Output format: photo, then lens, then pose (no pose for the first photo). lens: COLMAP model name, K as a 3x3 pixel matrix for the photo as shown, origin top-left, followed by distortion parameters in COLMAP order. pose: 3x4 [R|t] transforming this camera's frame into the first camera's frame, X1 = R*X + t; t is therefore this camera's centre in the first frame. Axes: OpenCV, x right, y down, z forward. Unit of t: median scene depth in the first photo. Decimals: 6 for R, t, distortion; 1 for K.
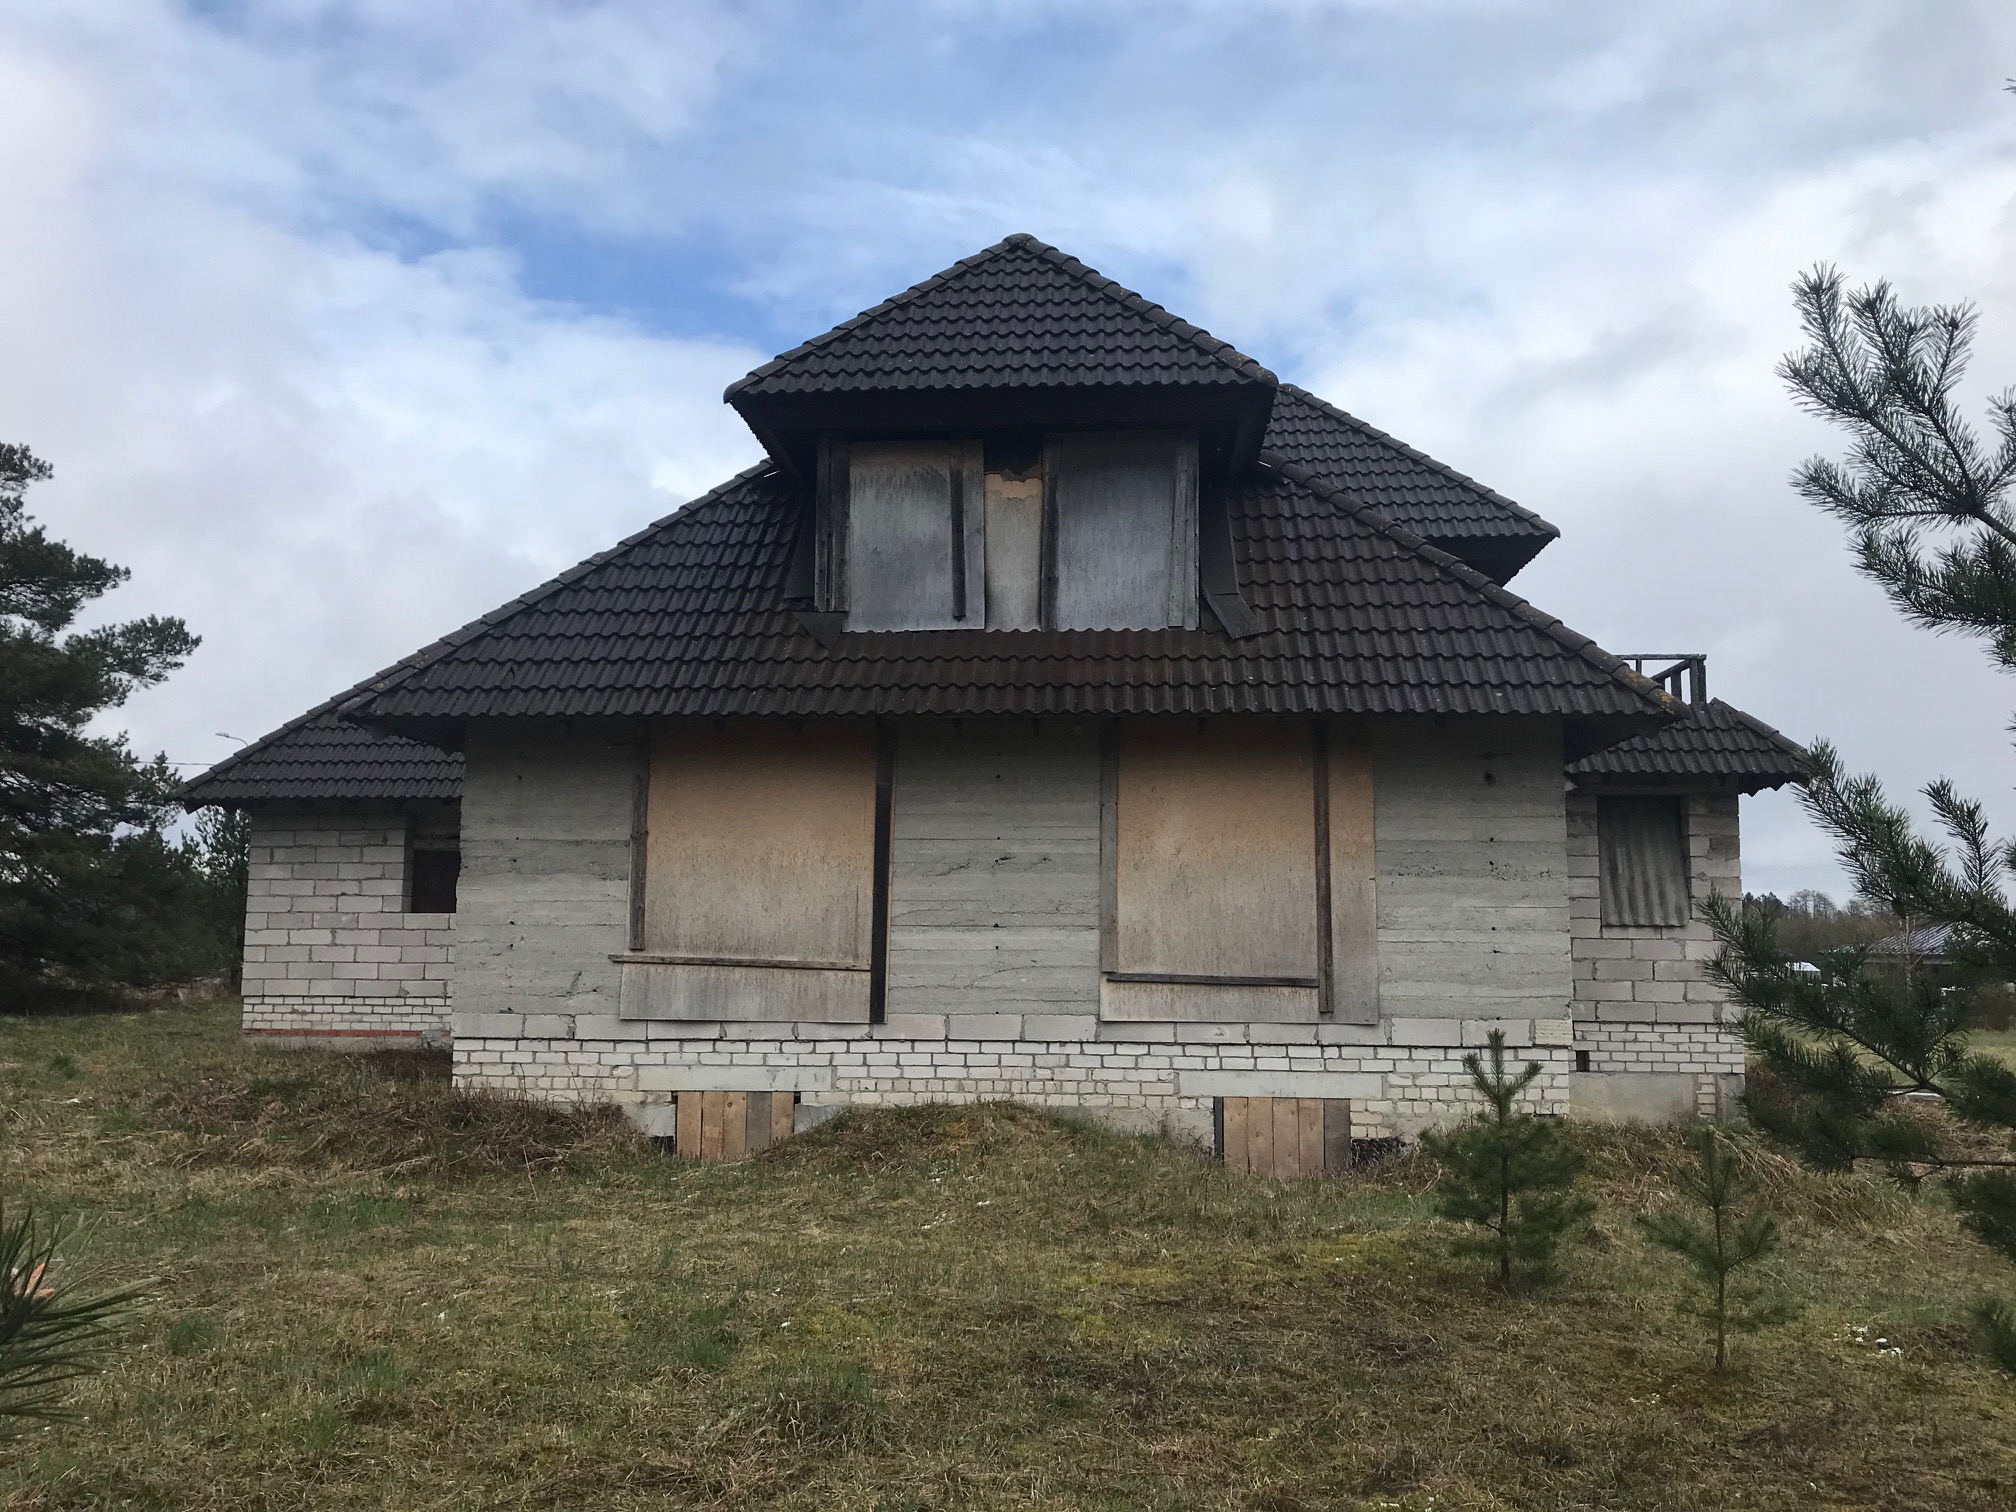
lens RADIAL K [[1615.7, 0, 1005.4], [0, 1615.7, 742.3], [0, 0, 1]] dist [0.036215, -0.036055]
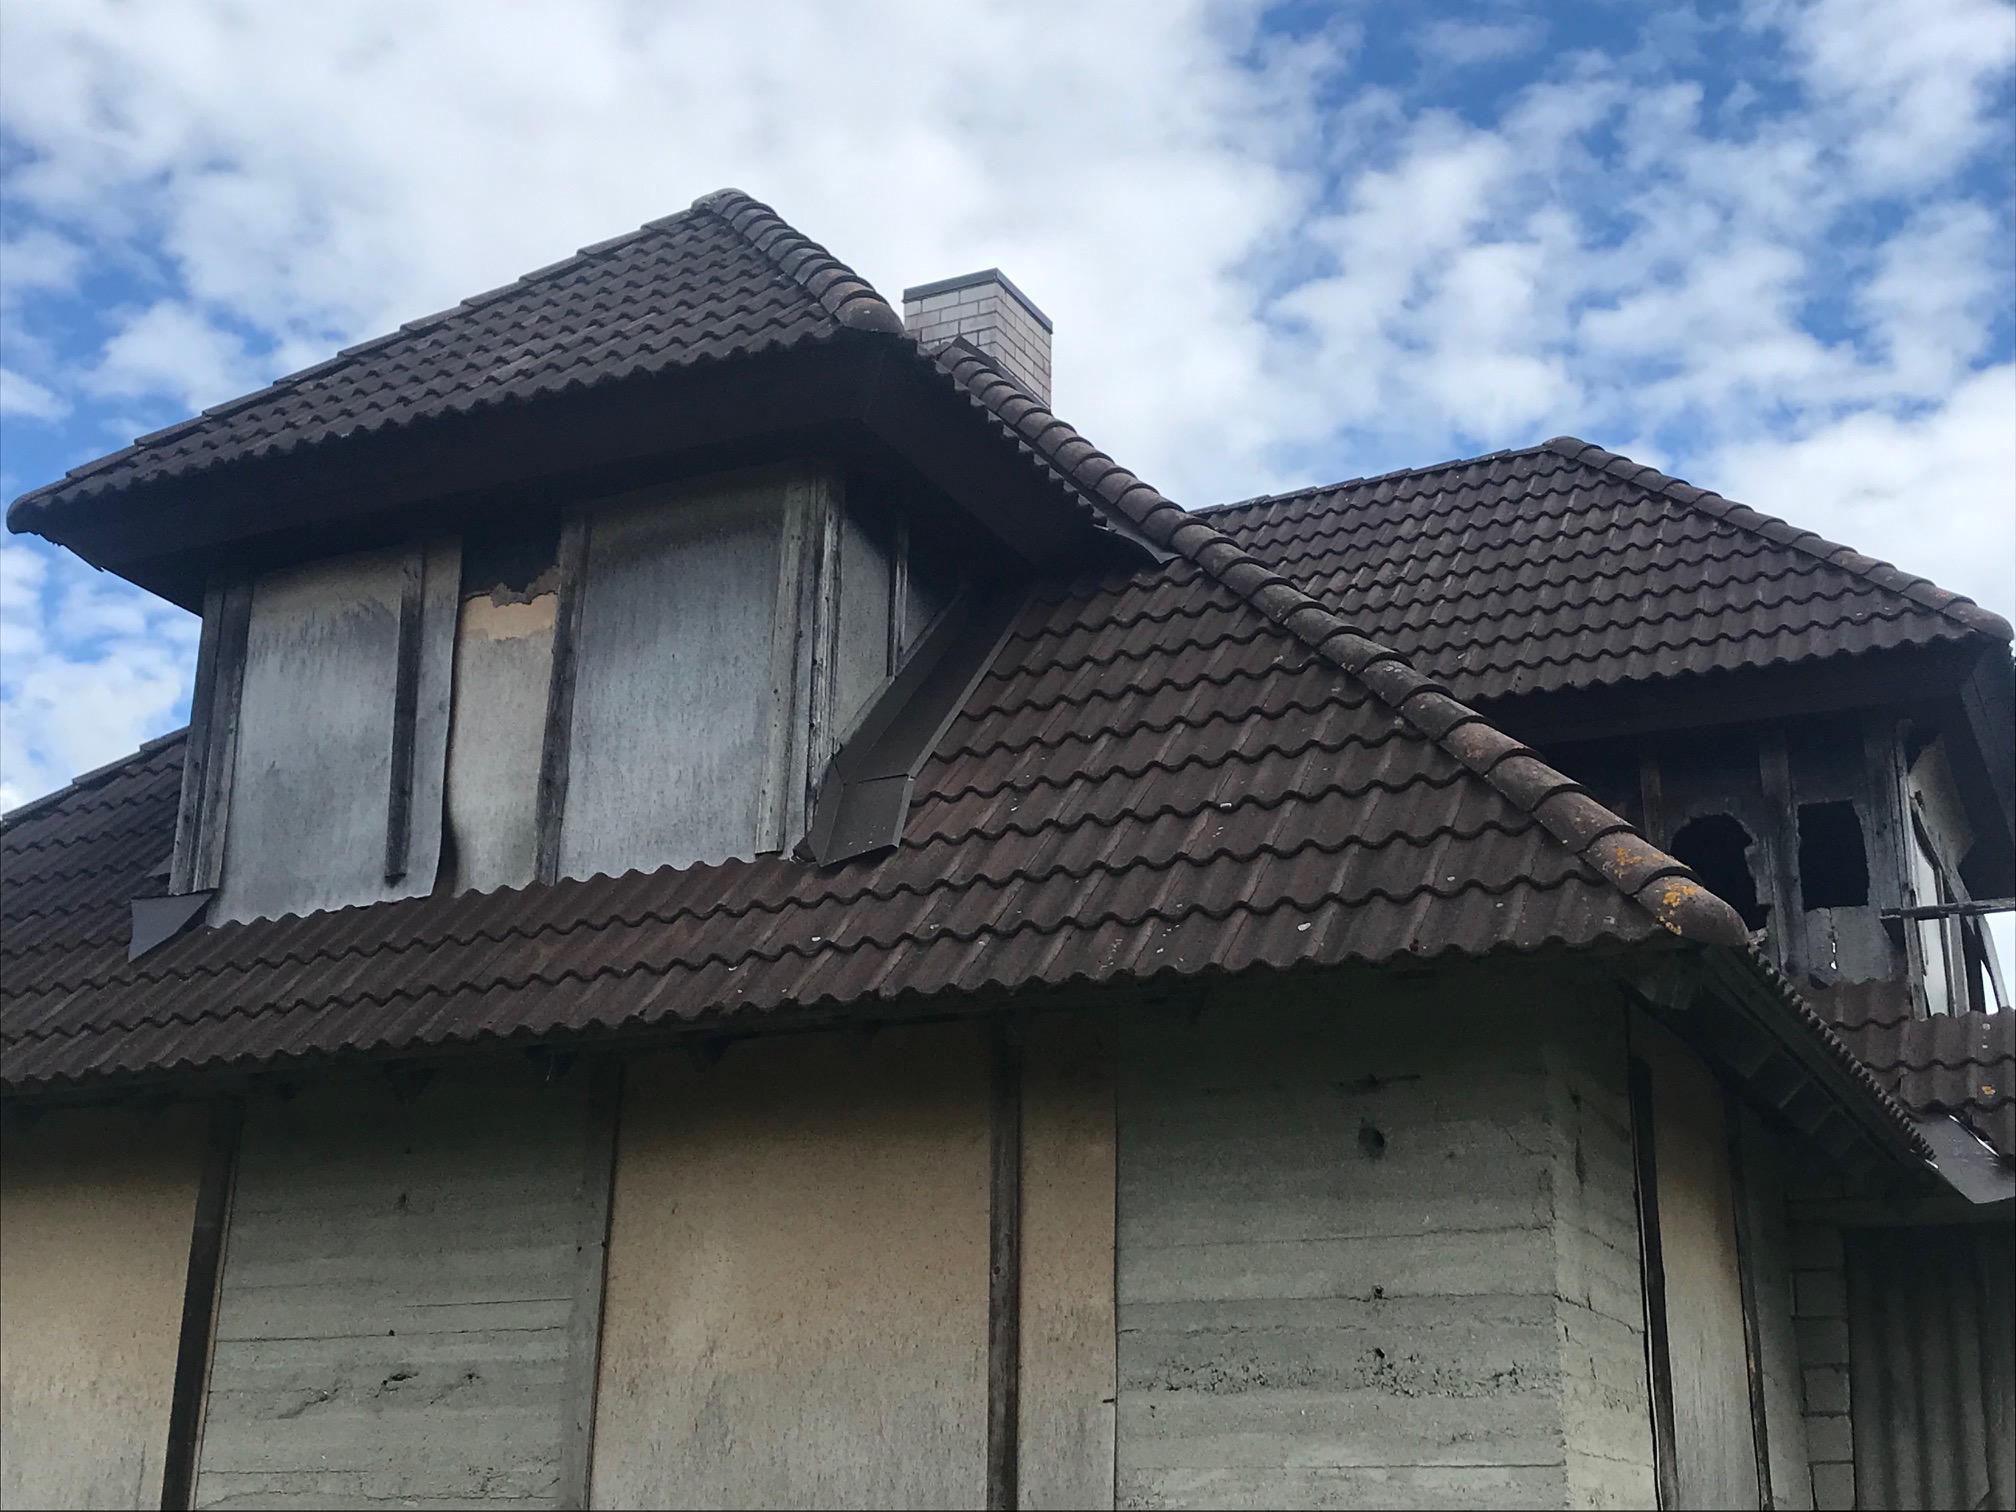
lens RADIAL K [[2567.1, 0, 1017.6], [0, 2567.1, 645.6], [0, 0, 1]] dist [0.026529, 0.000000]
pose [[0.932035, -0.123212, -0.340779, 0.430801], [0.041688, 0.970633, -0.236926, 0.049043], [0.359964, 0.206617, 0.909800, 0.330975]]
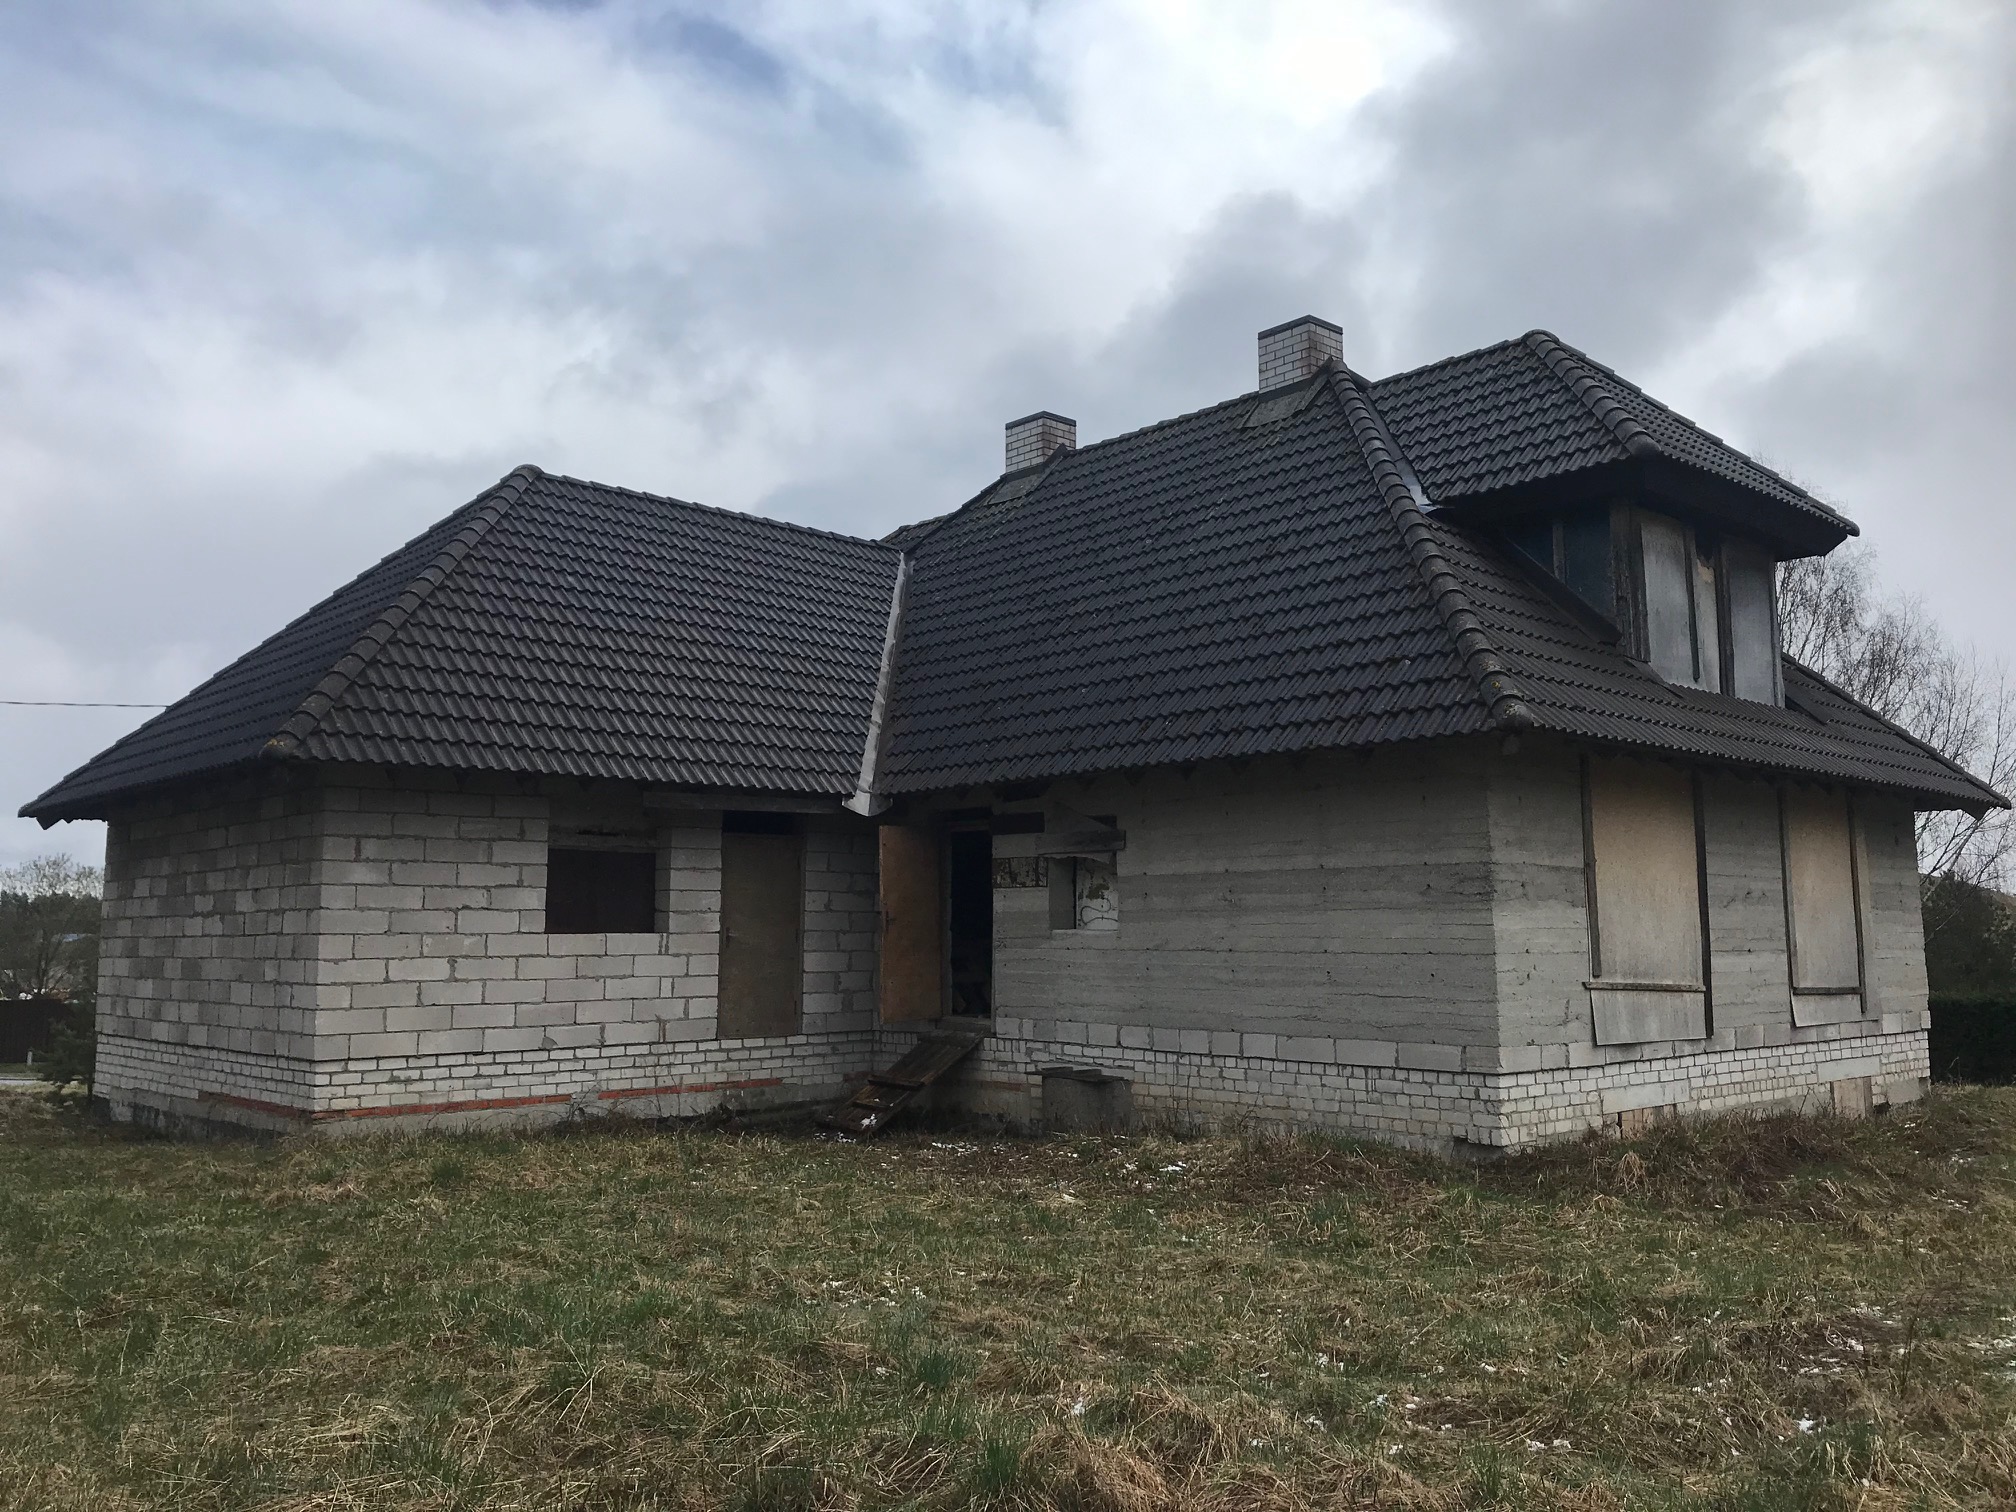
lens RADIAL K [[1615.7, 0, 1007.9], [0, 1615.7, 759.0], [0, 0, 1]] dist [0.036215, -0.036055]
pose [[0.690789, 0.074423, 0.719216, -1.190026], [-0.078685, 0.996519, -0.027544, 0.048019], [-0.718762, -0.037564, 0.694240, 0.548639]]
